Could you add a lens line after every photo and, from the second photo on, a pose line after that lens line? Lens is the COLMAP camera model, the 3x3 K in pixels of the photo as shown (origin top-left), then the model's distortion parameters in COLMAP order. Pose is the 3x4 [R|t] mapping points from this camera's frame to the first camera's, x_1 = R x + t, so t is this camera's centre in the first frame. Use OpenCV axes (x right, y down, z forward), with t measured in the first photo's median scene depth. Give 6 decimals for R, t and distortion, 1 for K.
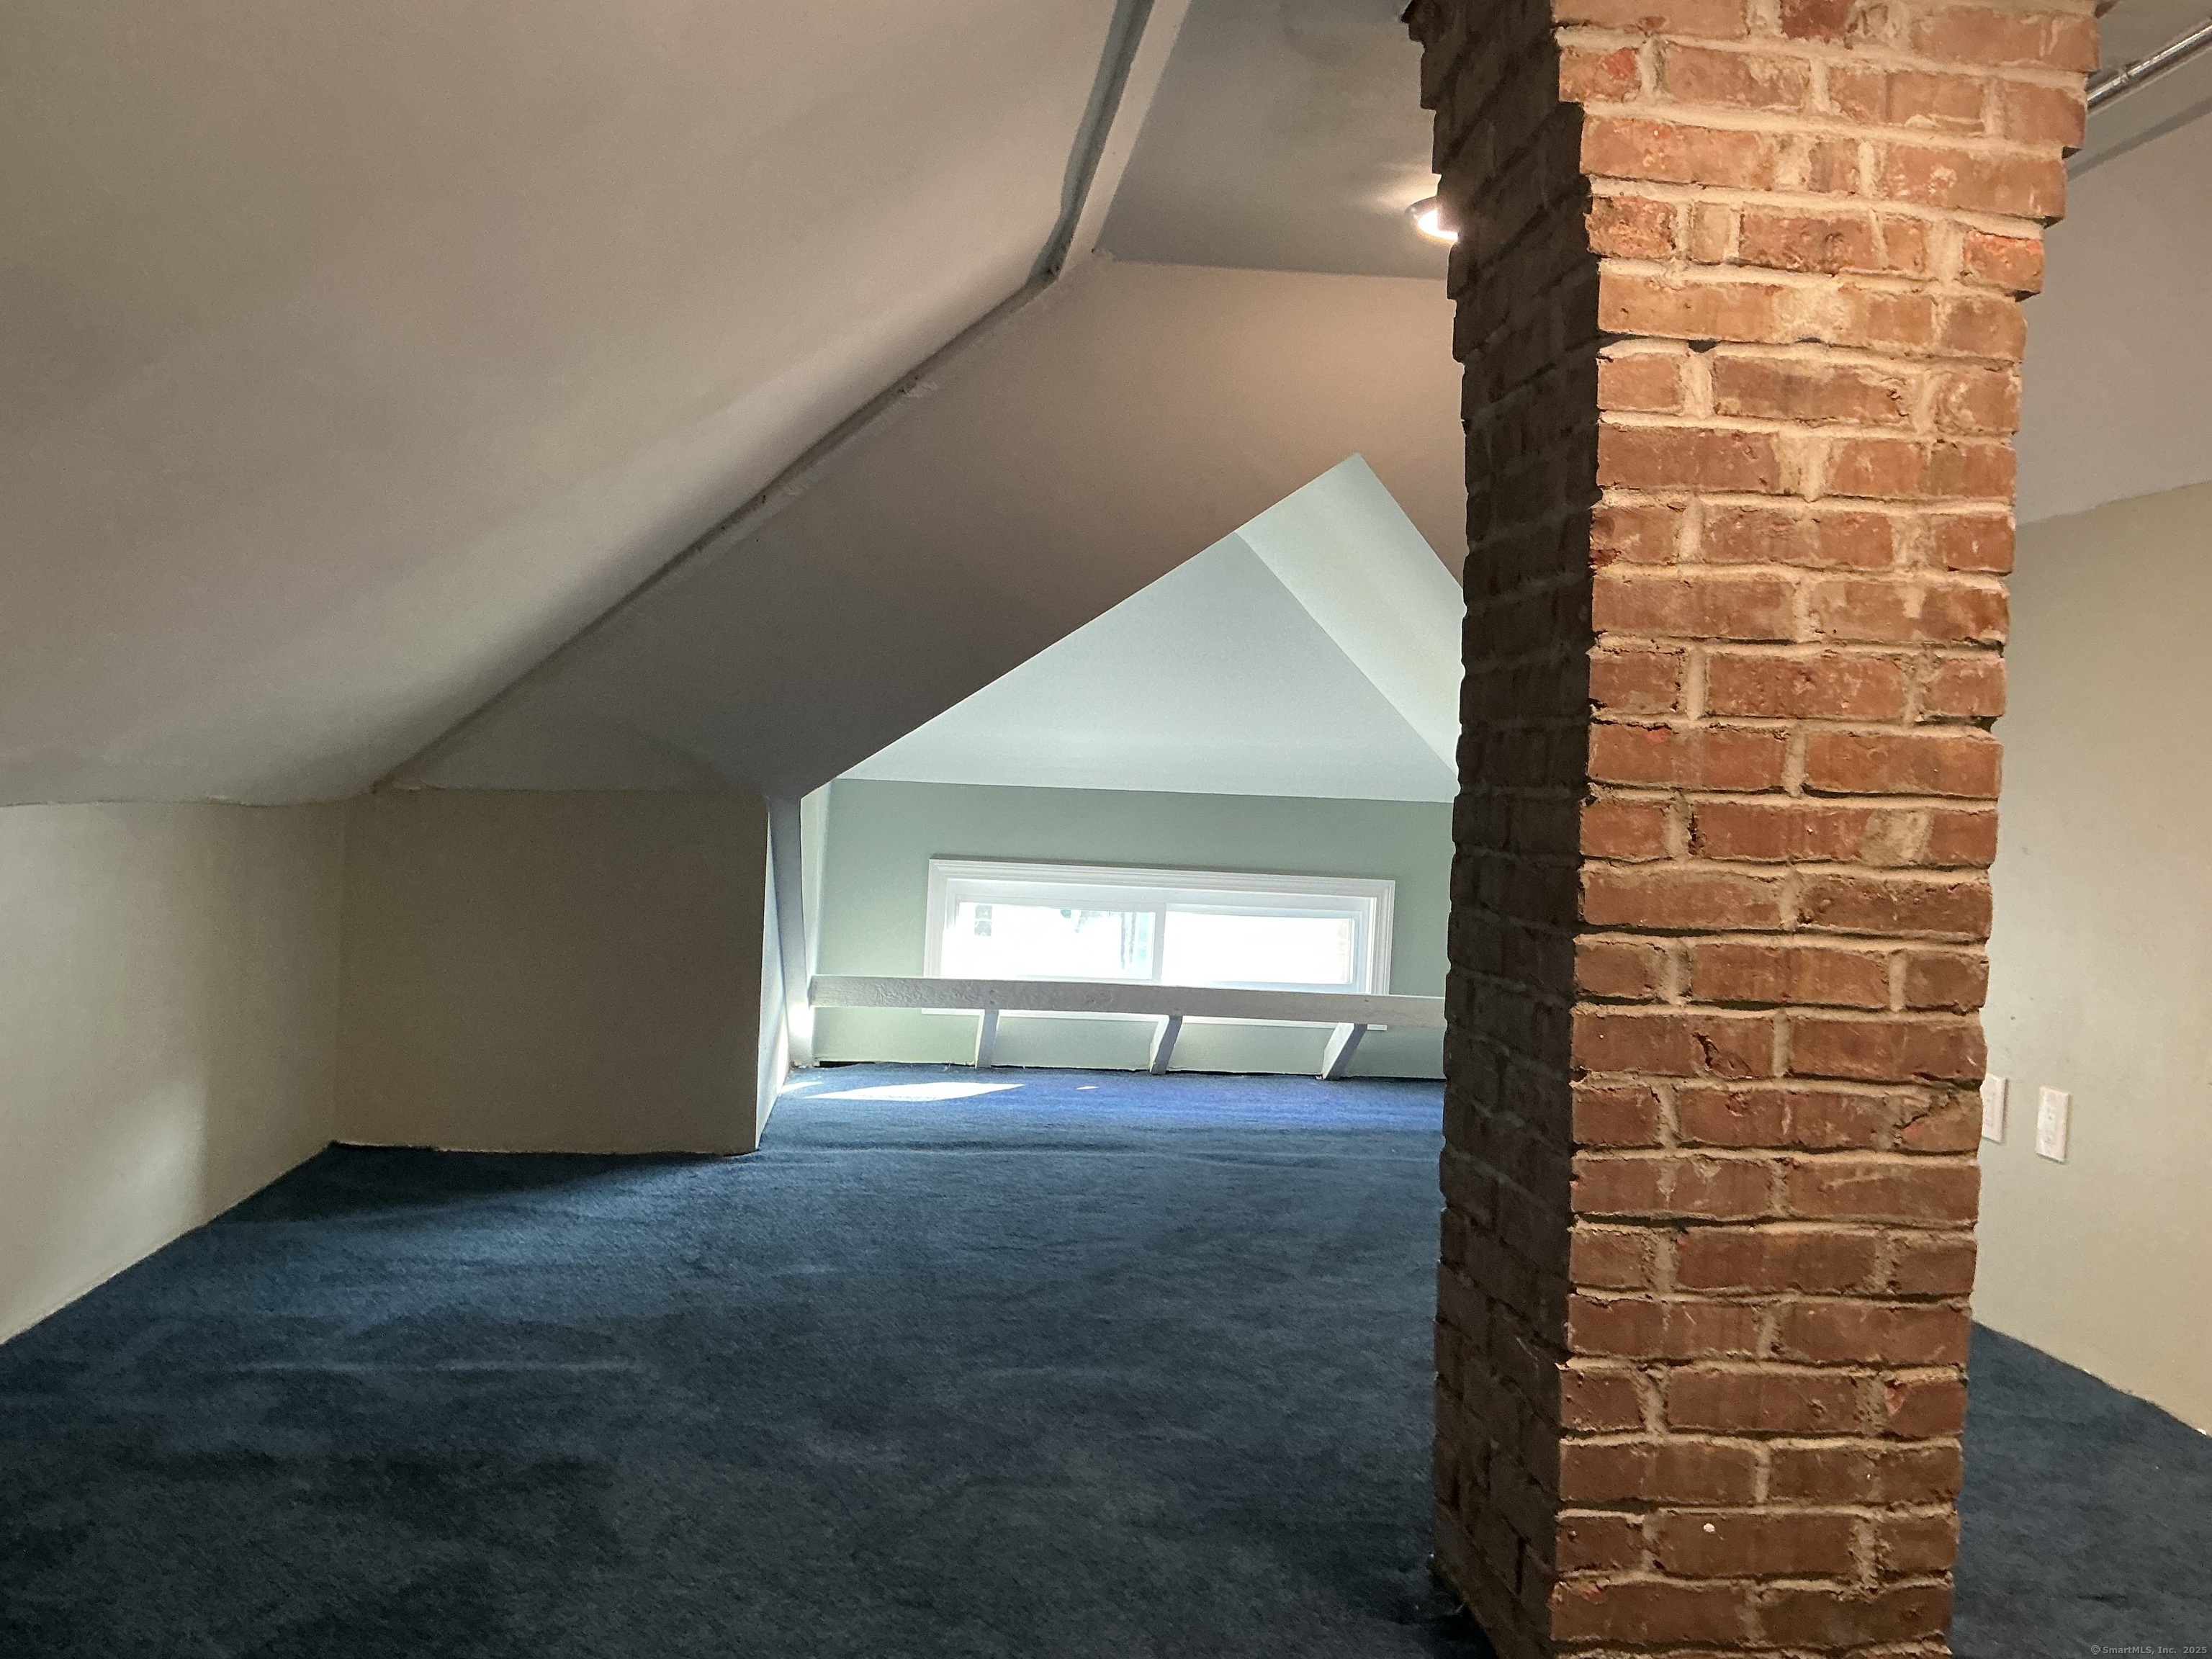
lens RADIAL K [[1837.0, 0, 993.9], [0, 1837.0, 821.1], [0, 0, 1]] dist [0.106091, -0.205332]
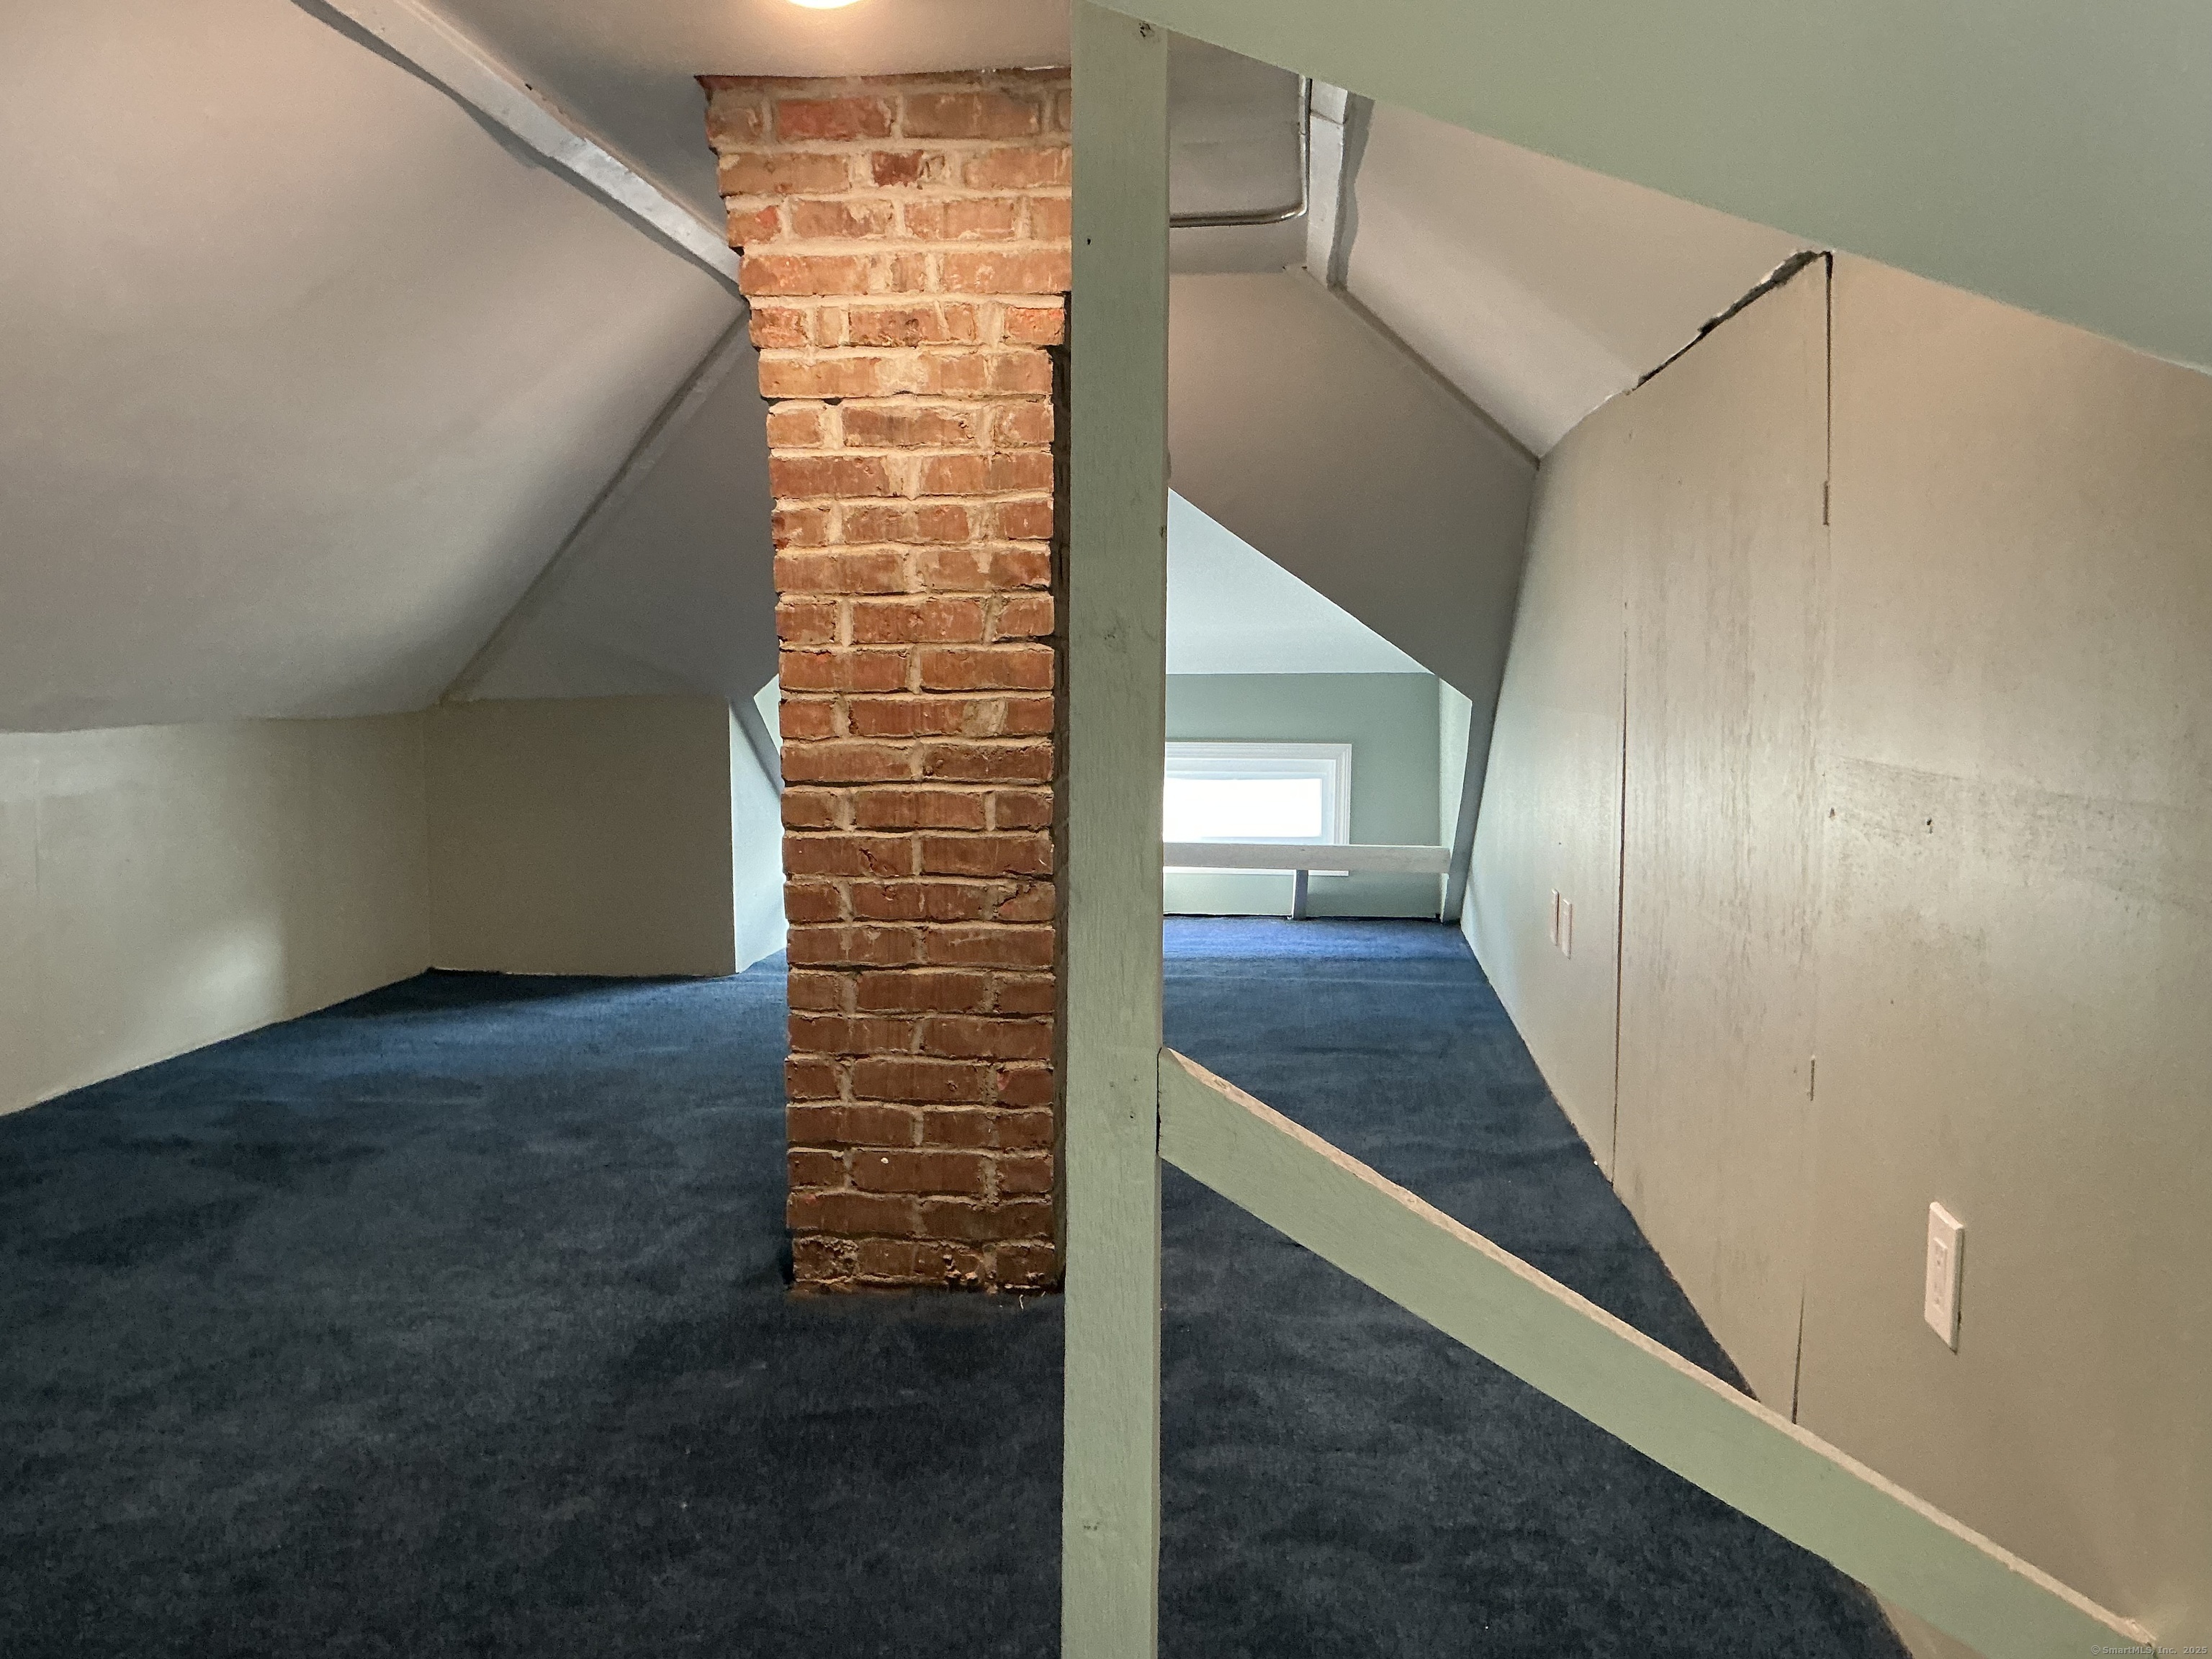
lens RADIAL K [[1837.0, 0, 1056.1], [0, 1837.0, 840.9], [0, 0, 1]] dist [0.106091, -0.205332]
pose [[0.978594, -0.023339, -0.204473, 0.854612], [0.039360, 0.996433, 0.074641, -0.000914], [0.202002, -0.081091, 0.976022, -0.474682]]
